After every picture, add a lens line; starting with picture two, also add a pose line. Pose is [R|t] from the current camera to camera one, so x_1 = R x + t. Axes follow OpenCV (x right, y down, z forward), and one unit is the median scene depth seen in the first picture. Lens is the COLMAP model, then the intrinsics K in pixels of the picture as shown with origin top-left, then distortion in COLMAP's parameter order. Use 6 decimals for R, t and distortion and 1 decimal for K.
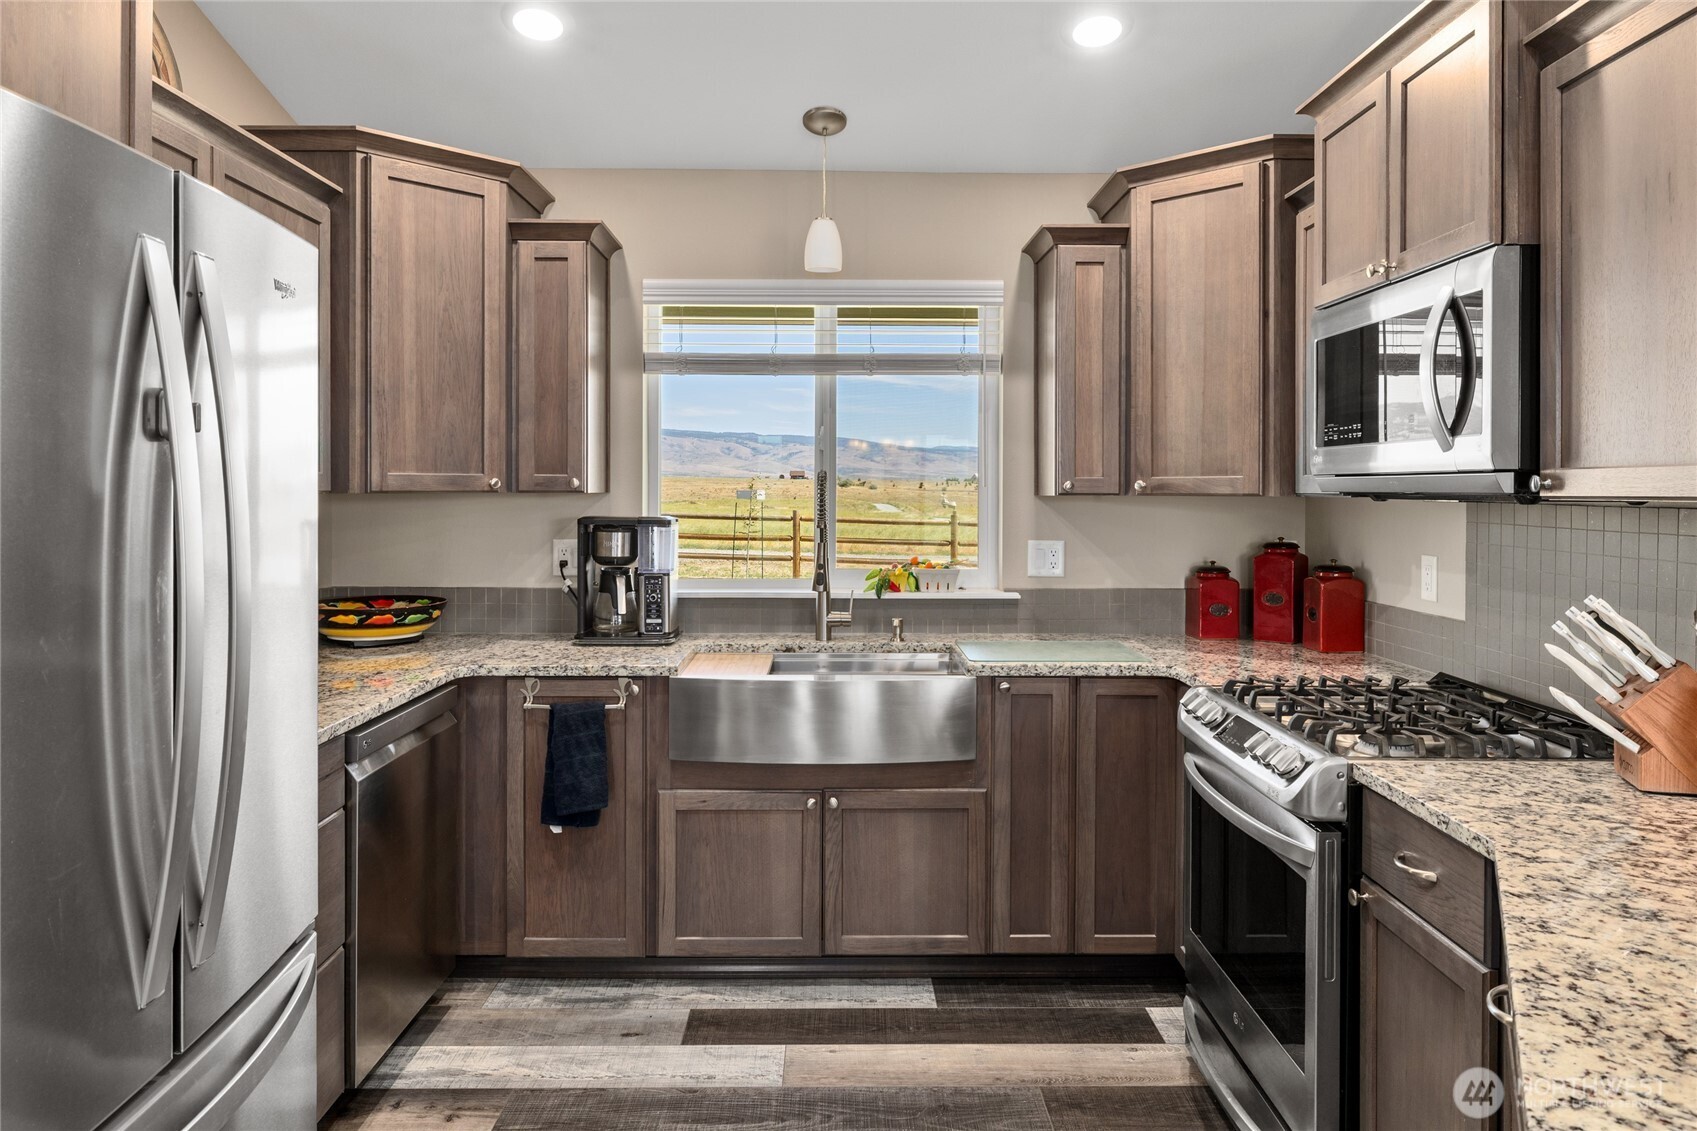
lens RADIAL K [[1101.4, 0, 858.8], [0, 1101.4, 497.9], [0, 0, 1]] dist [-0.003882, -0.001413]
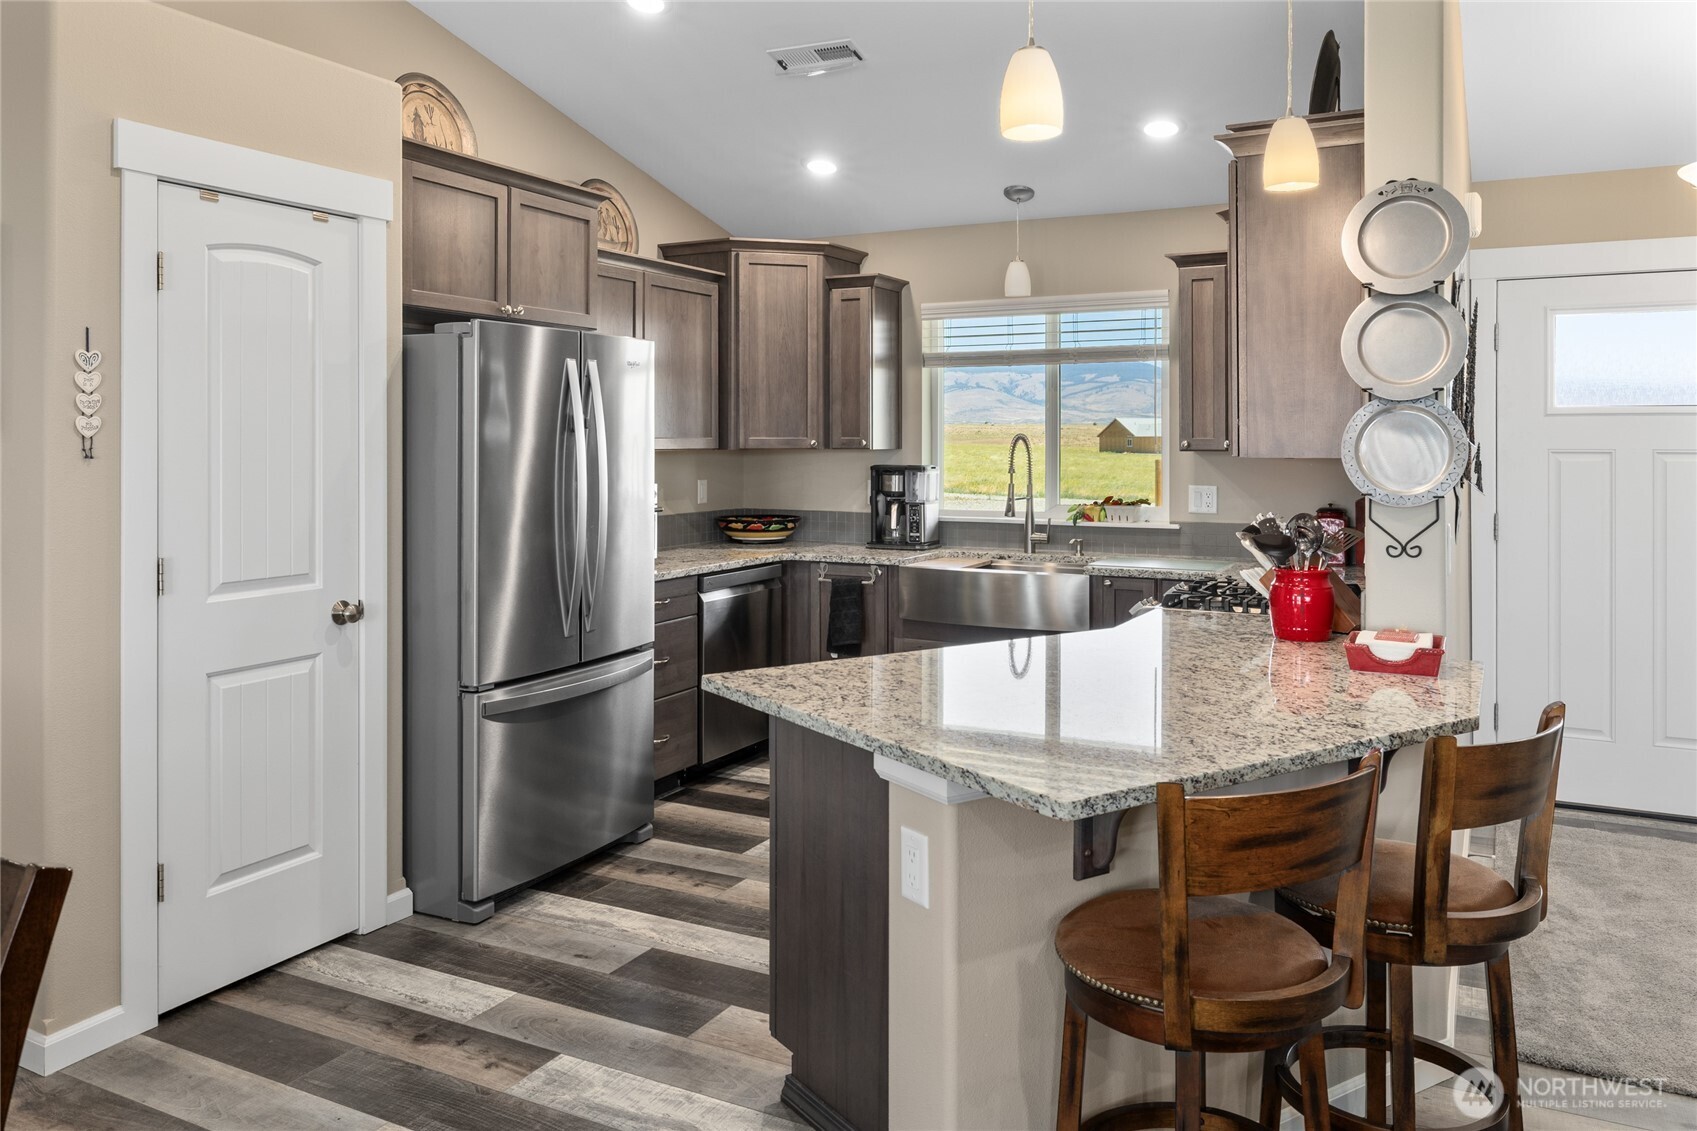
lens RADIAL K [[1239.6, 0, 889.9], [0, 1239.6, 446.1], [0, 0, 1]] dist [-0.002696, 0.000635]
pose [[0.888870, -0.000791, -0.458158, 0.589435], [-0.000849, 0.999994, -0.003375, -0.003339], [0.458158, 0.003389, 0.888864, -0.550704]]
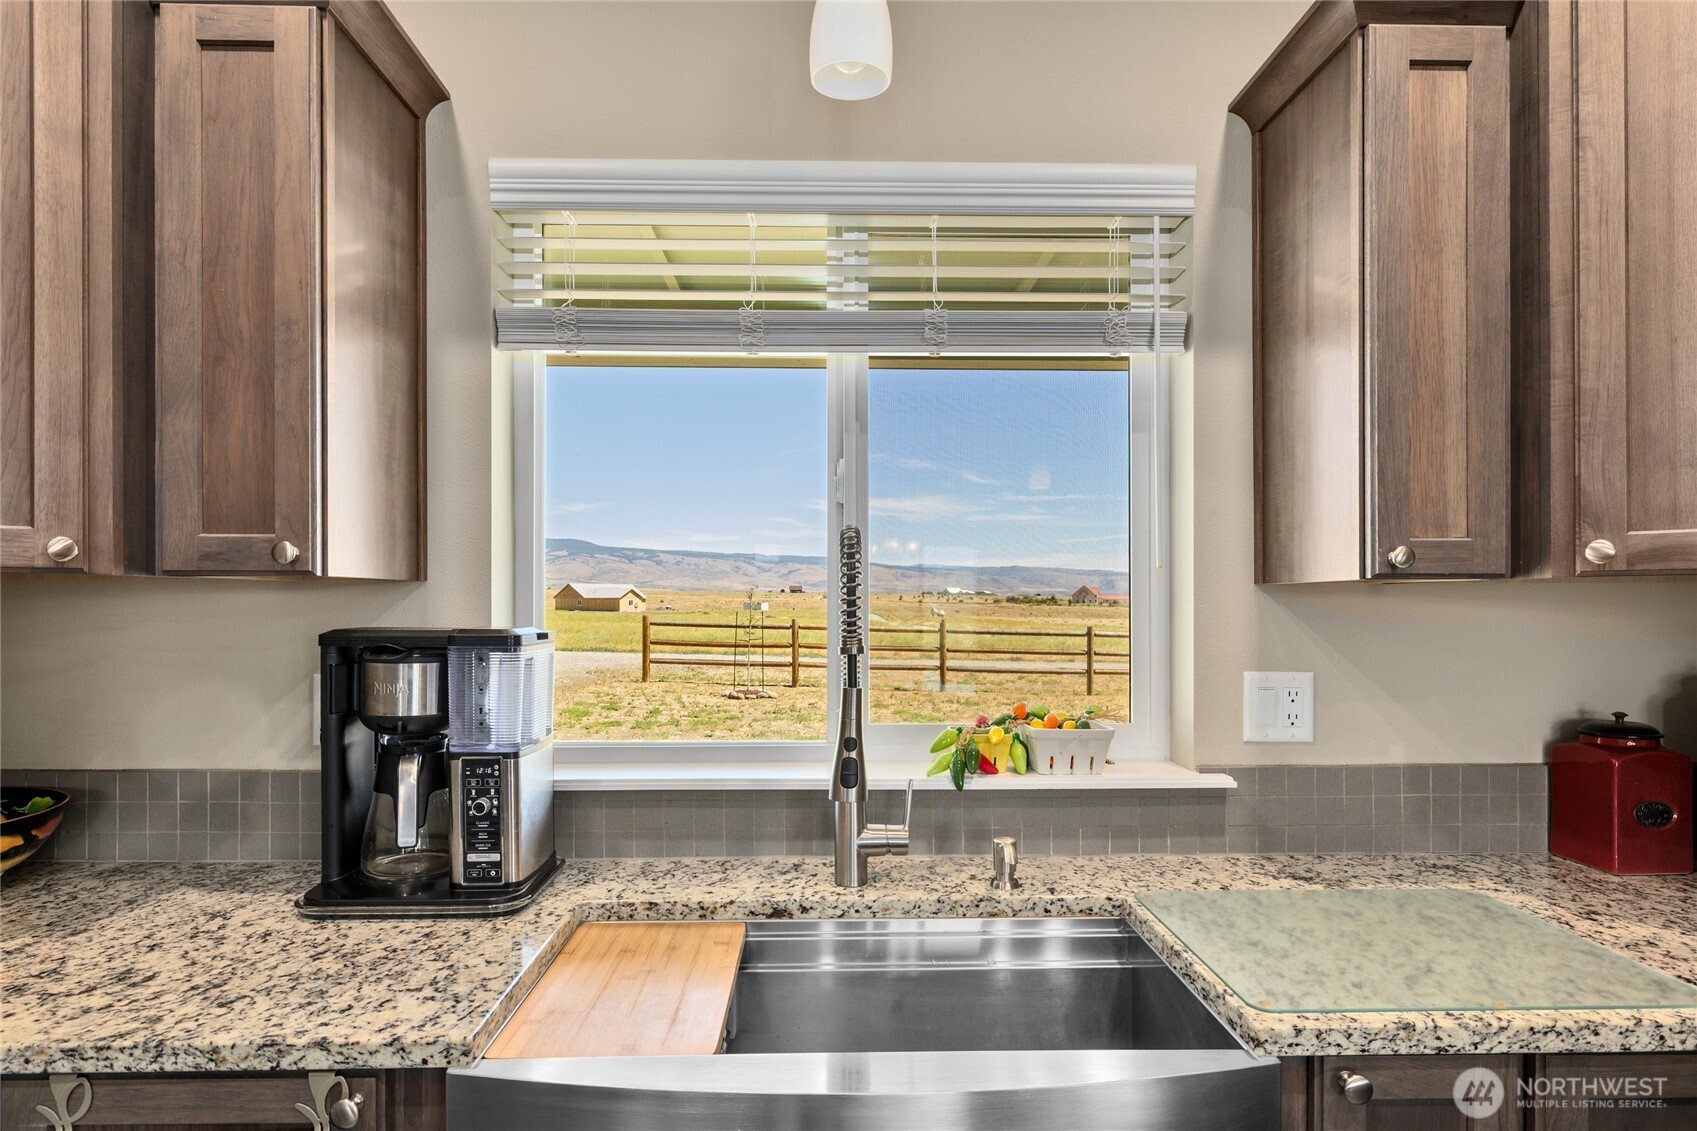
lens RADIAL K [[936.5, 0, 841.8], [0, 936.5, 600.5], [0, 0, 1]] dist [-0.000315, -0.001875]
pose [[0.999973, -0.003616, -0.006455, -0.036053], [0.003561, 0.999957, -0.008563, 0.009534], [0.006485, 0.008540, 0.999943, 0.642036]]
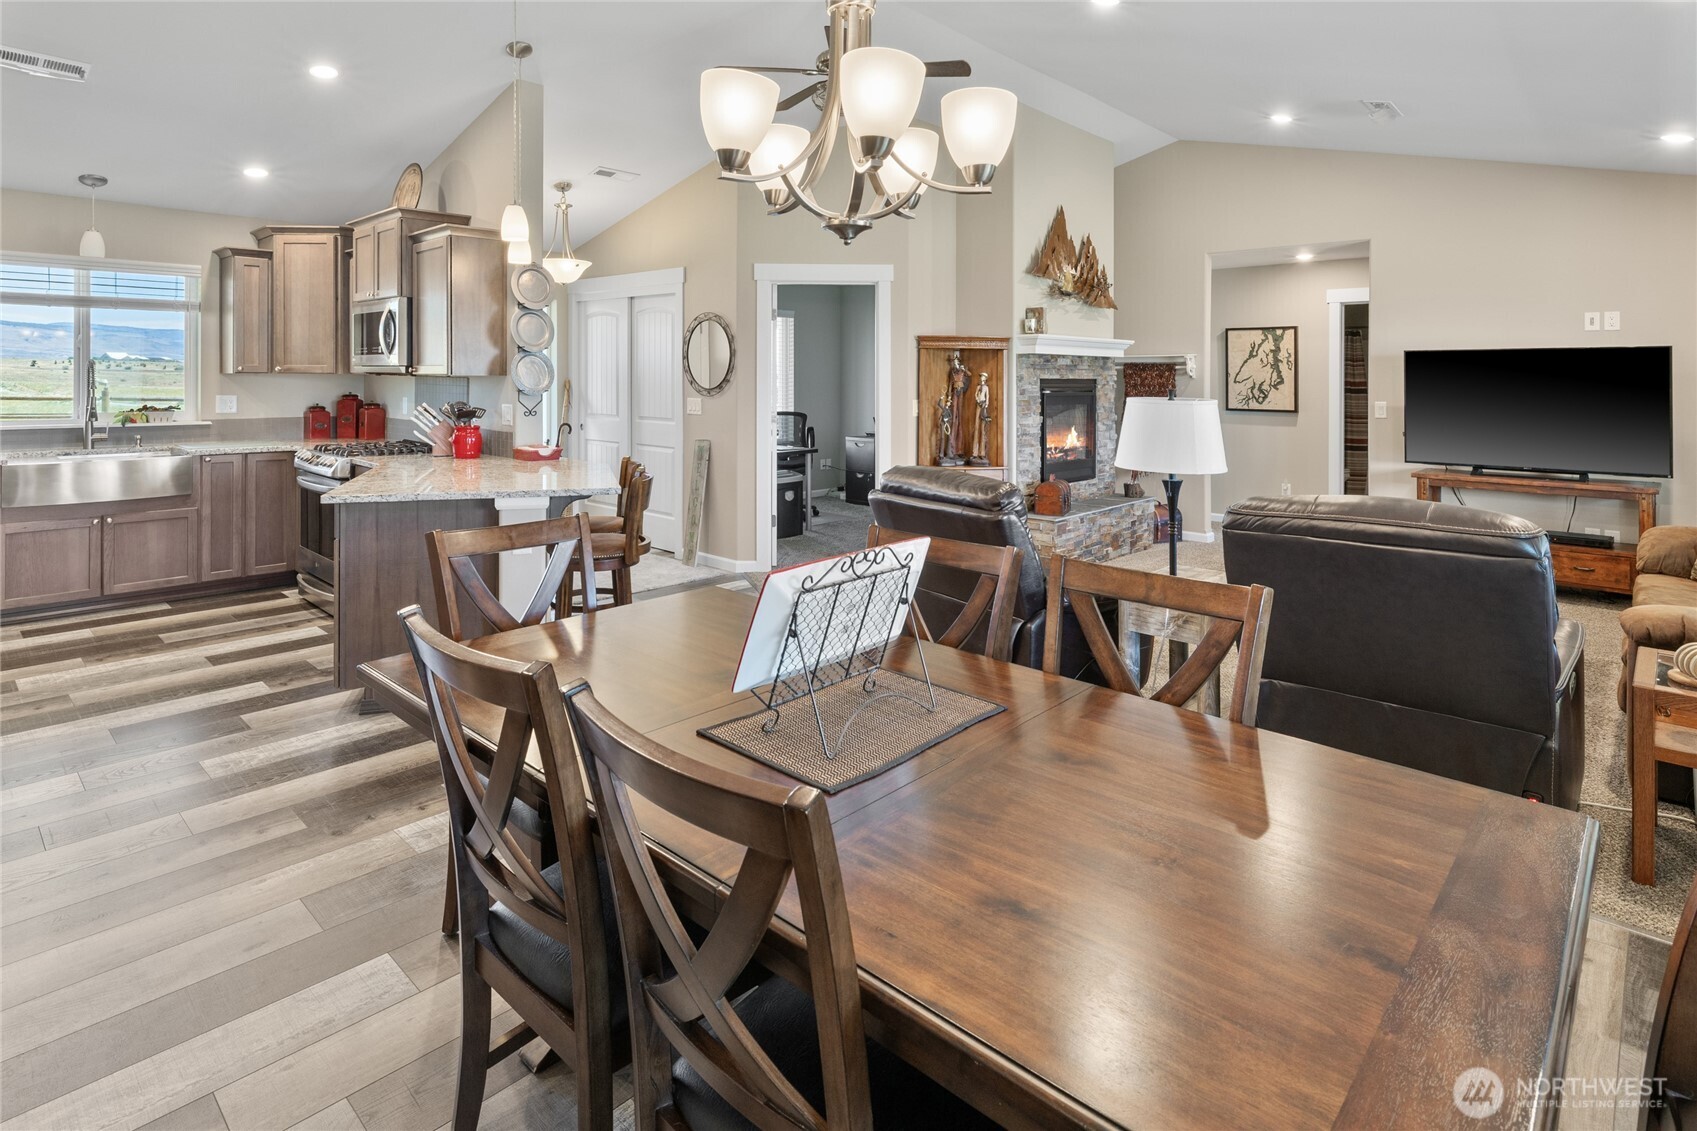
lens RADIAL K [[869.4, 0, 808.5], [0, 869.4, 383.2], [0, 0, 1]] dist [0.001695, 0.001589]
pose [[0.708521, -0.003688, 0.705680, -0.231700], [-0.001481, 0.999976, 0.006713, 0.004390], [-0.705688, -0.005801, 0.708499, -1.025409]]
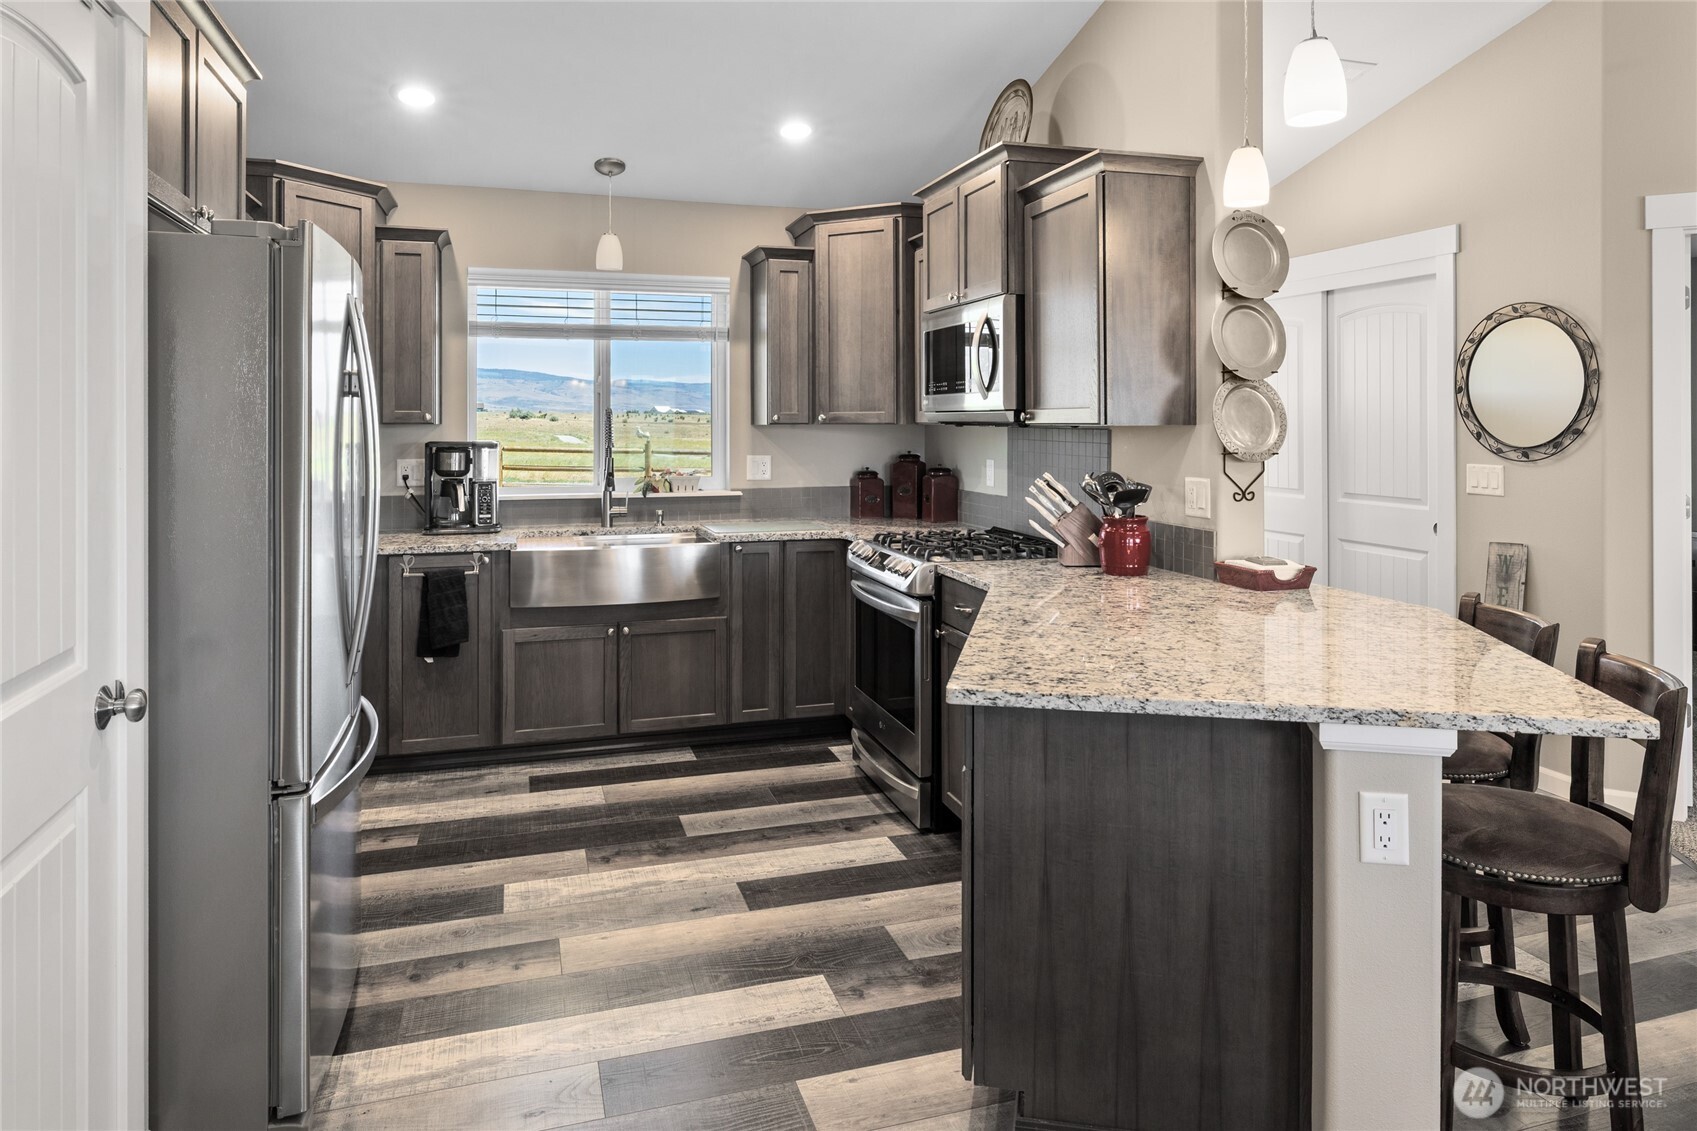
lens RADIAL K [[1032.3, 0, 854.2], [0, 1032.3, 422.7], [0, 0, 1]] dist [0.002150, -0.001061]
pose [[0.956522, -0.003671, 0.291638, -0.125761], [0.005300, 0.999974, -0.004796, 0.002886], [-0.291613, 0.006133, 0.956517, -0.405202]]
